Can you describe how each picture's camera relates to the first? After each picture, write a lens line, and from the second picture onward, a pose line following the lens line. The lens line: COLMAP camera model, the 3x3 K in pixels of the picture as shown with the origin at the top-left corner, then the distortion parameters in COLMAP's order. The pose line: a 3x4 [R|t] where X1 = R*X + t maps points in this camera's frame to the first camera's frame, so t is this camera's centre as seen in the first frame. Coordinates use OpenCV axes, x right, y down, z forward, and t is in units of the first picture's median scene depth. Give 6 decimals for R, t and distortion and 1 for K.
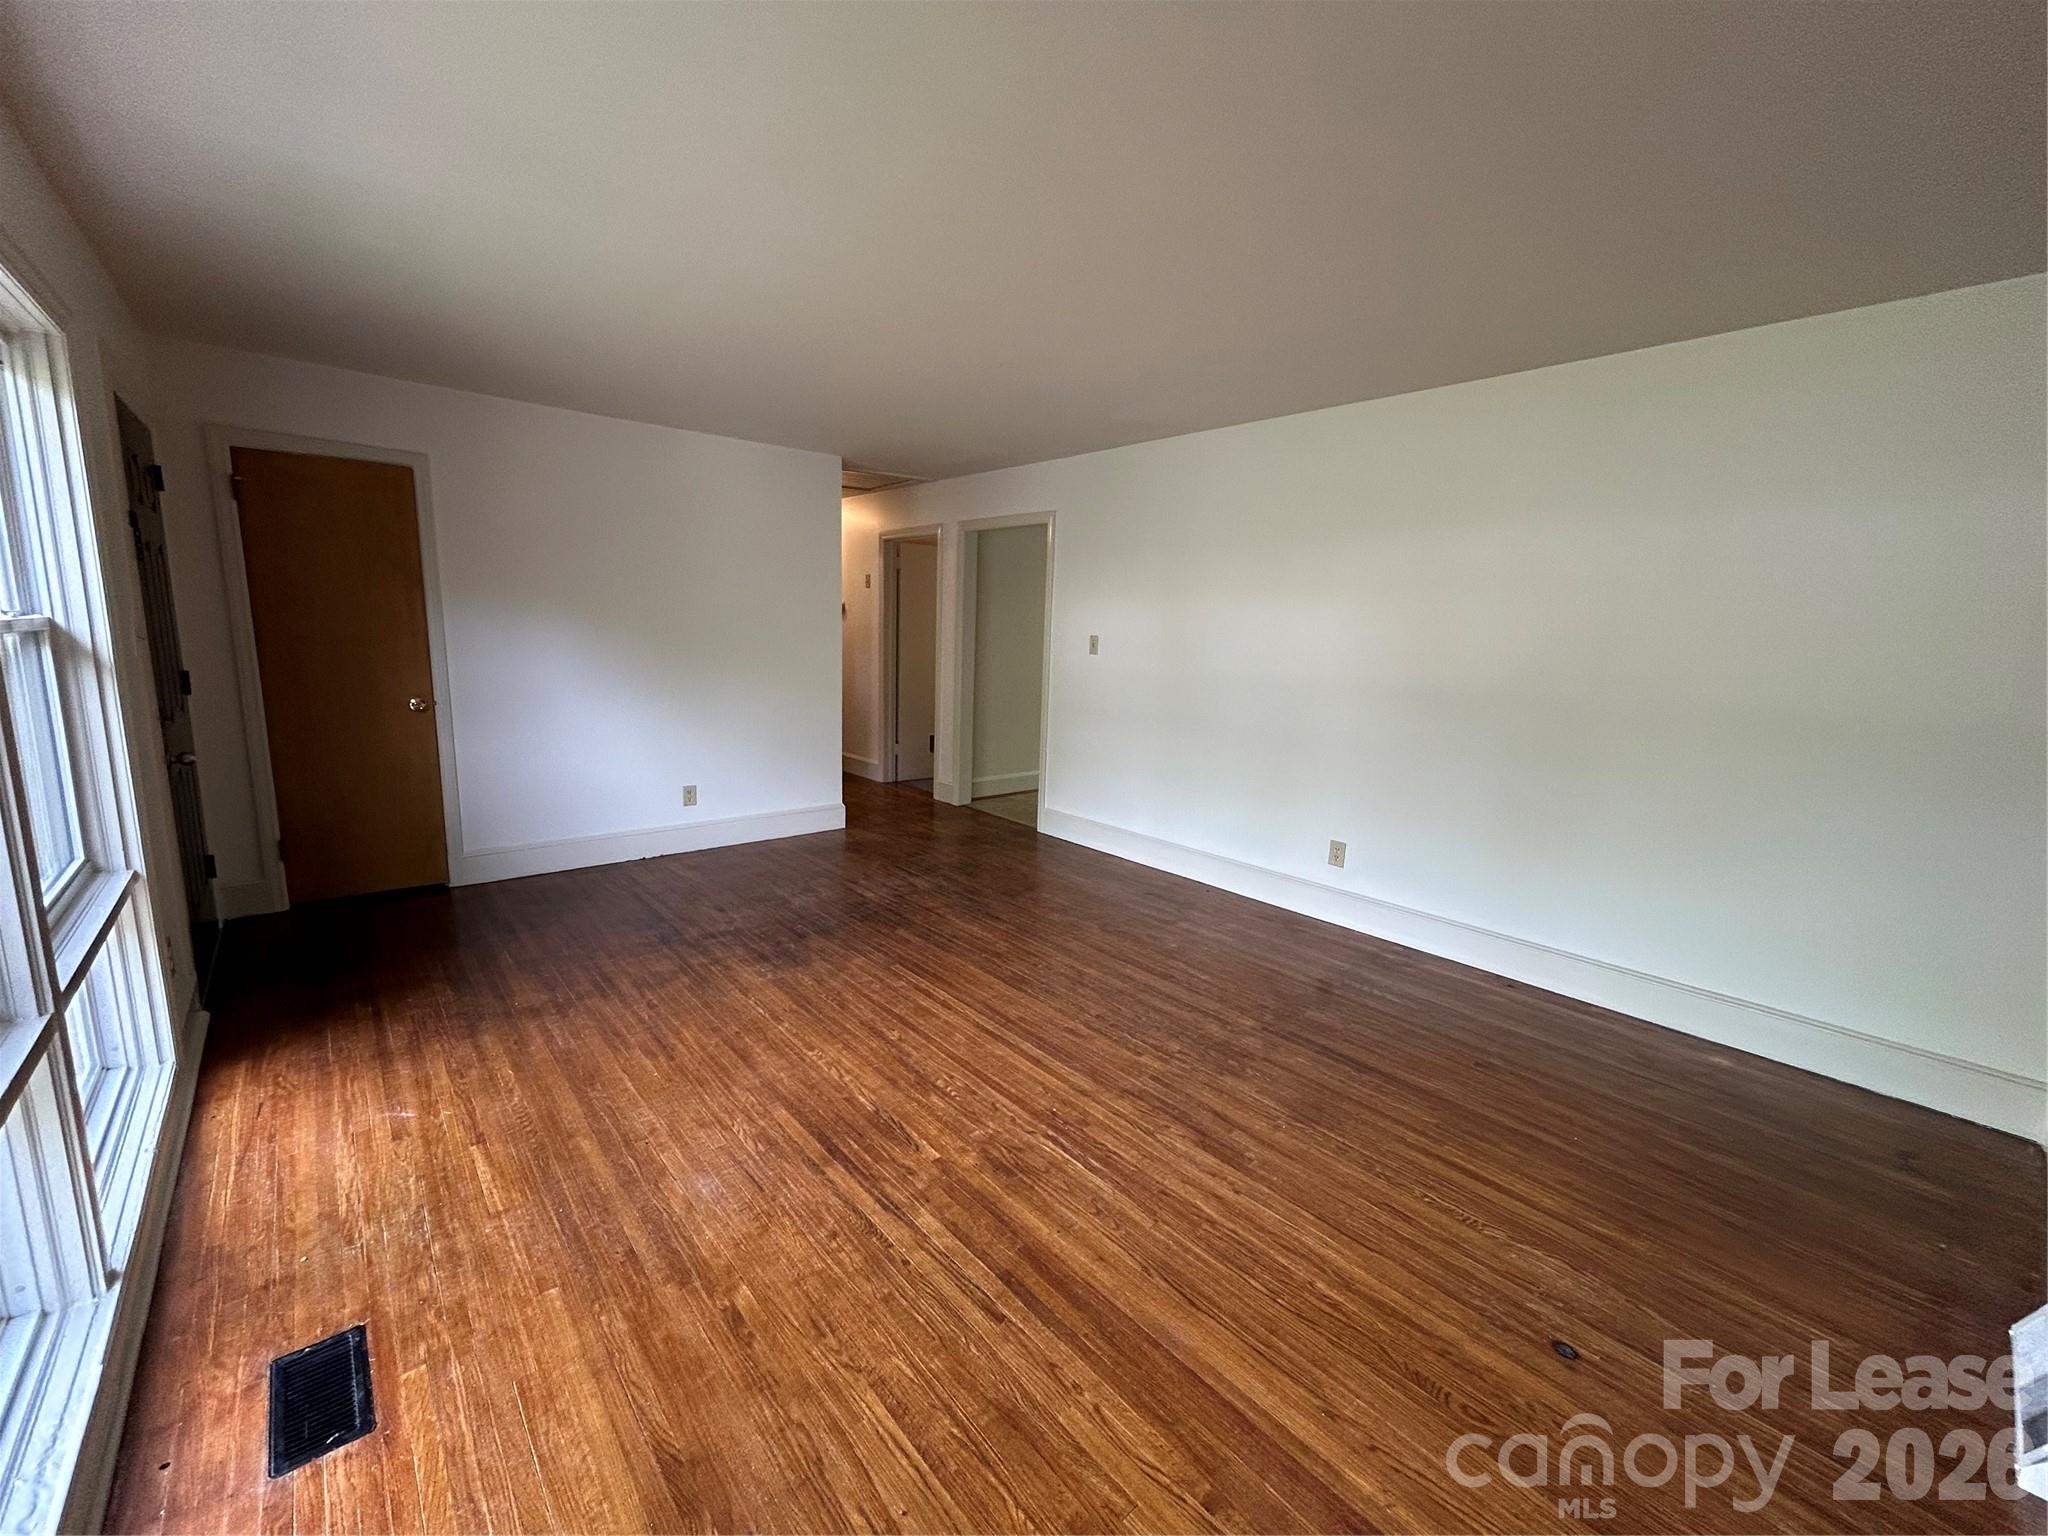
lens RADIAL K [[829.5, 0, 1024.6], [0, 829.5, 772.8], [0, 0, 1]] dist [0.000035, 0.000323]
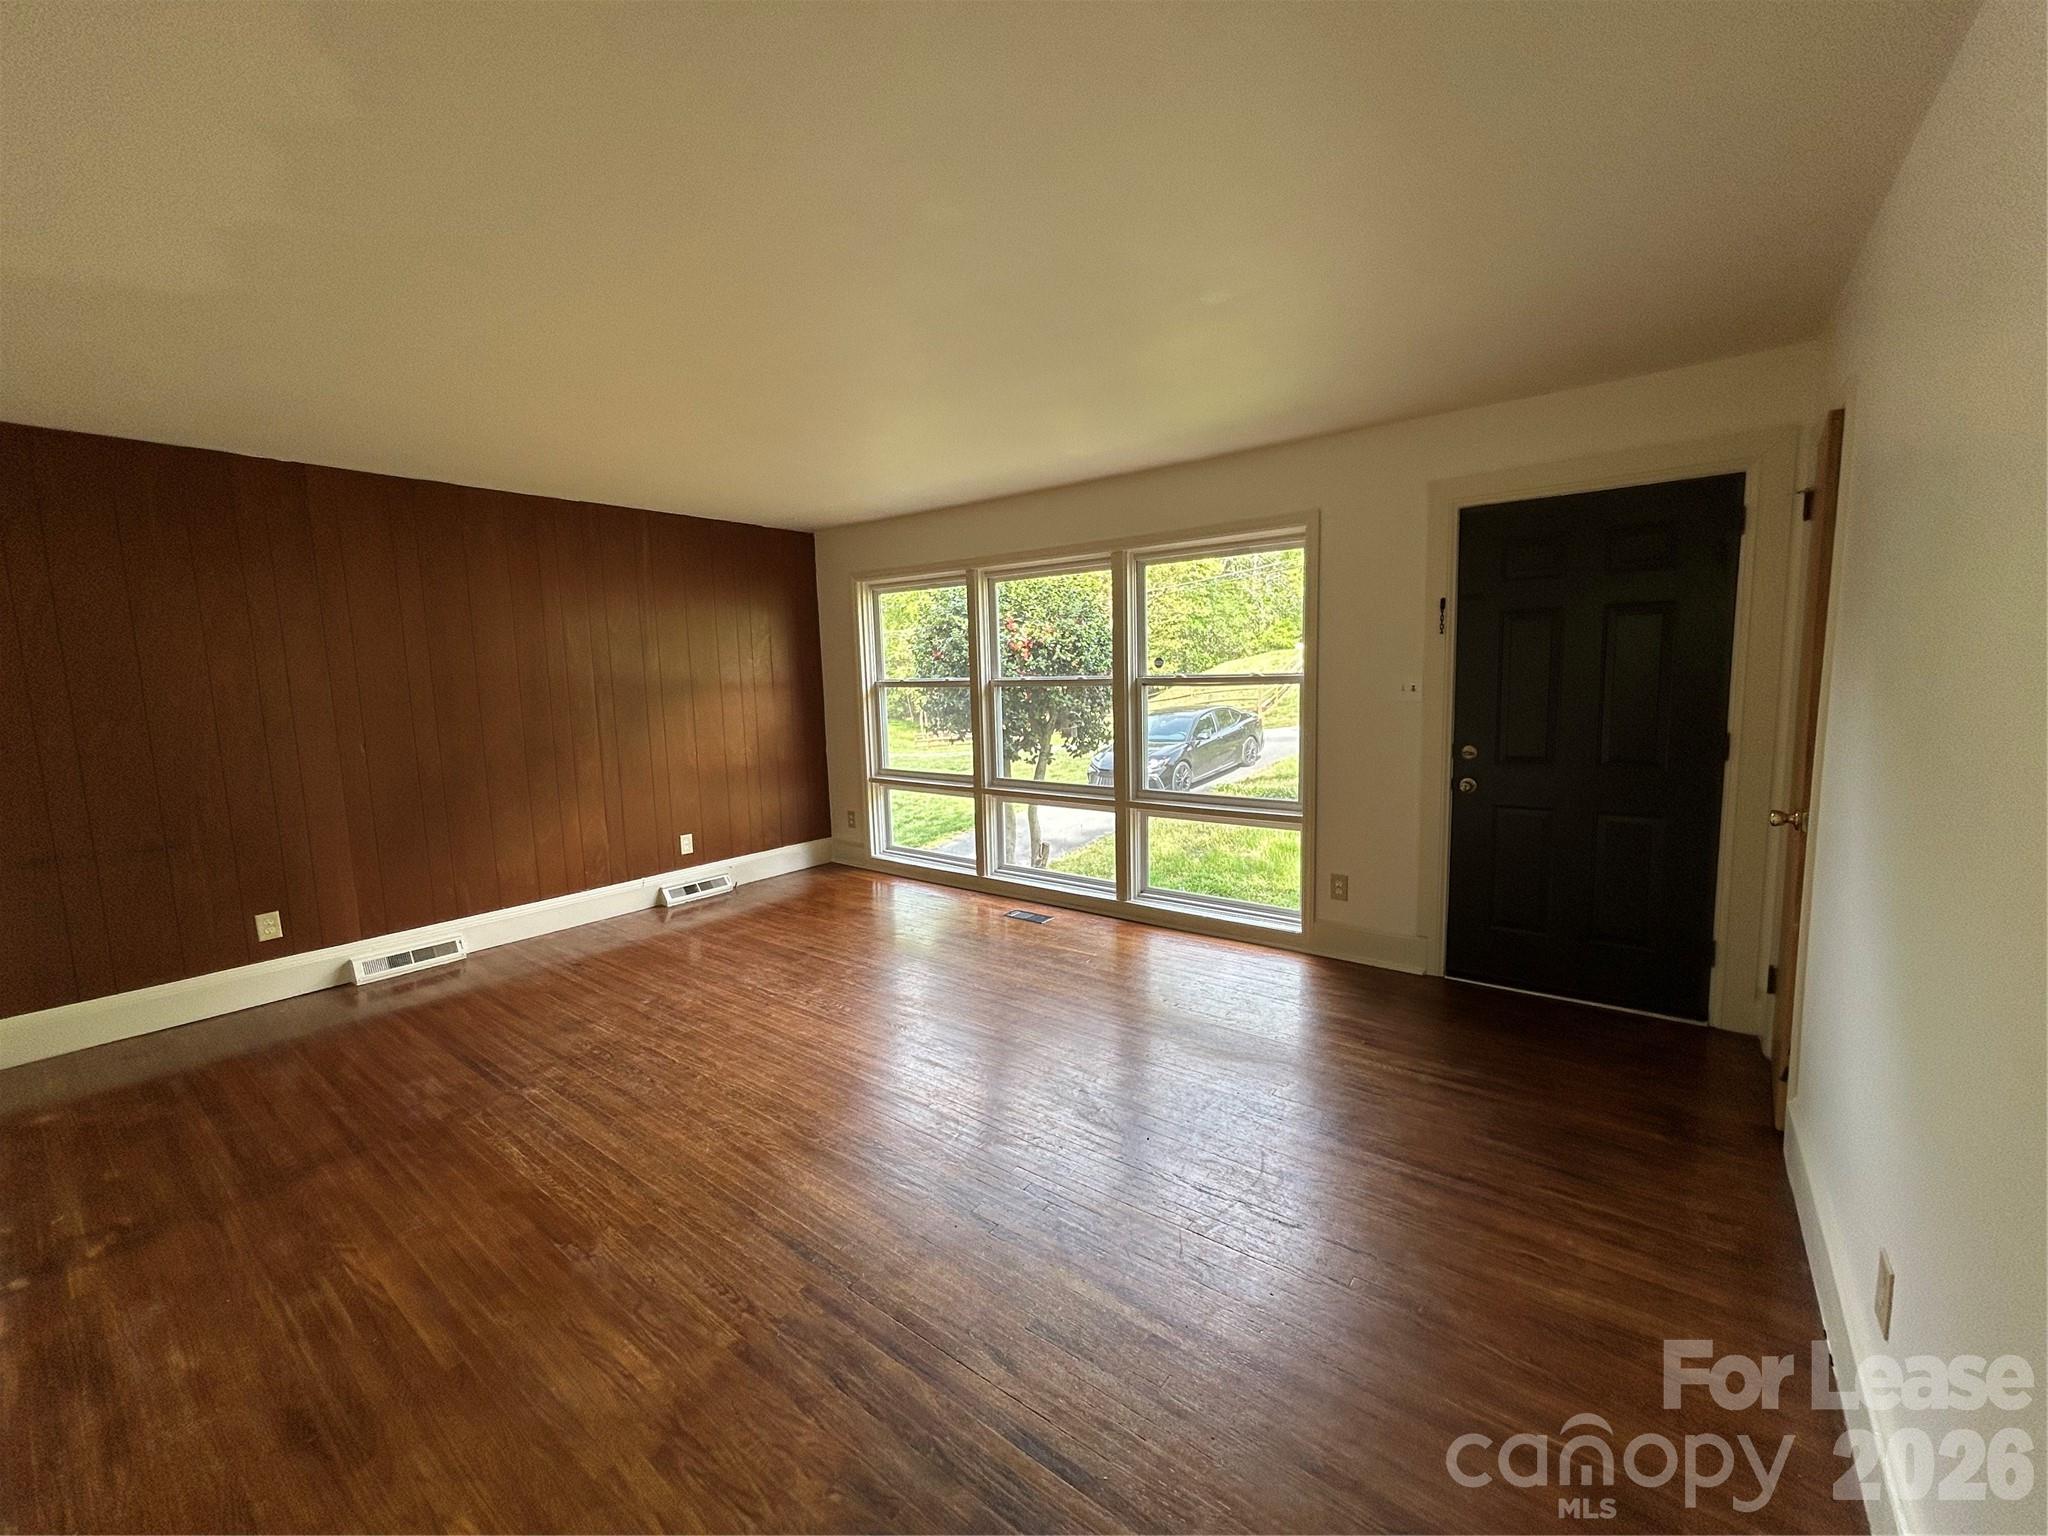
lens RADIAL K [[829.5, 0, 1026.1], [0, 829.5, 762.7], [0, 0, 1]] dist [0.000035, 0.000323]
pose [[-0.980020, 0.020616, -0.197829, -0.106968], [-0.035346, 0.960731, 0.275220, -0.344666], [0.195734, 0.276713, -0.940807, 1.890965]]
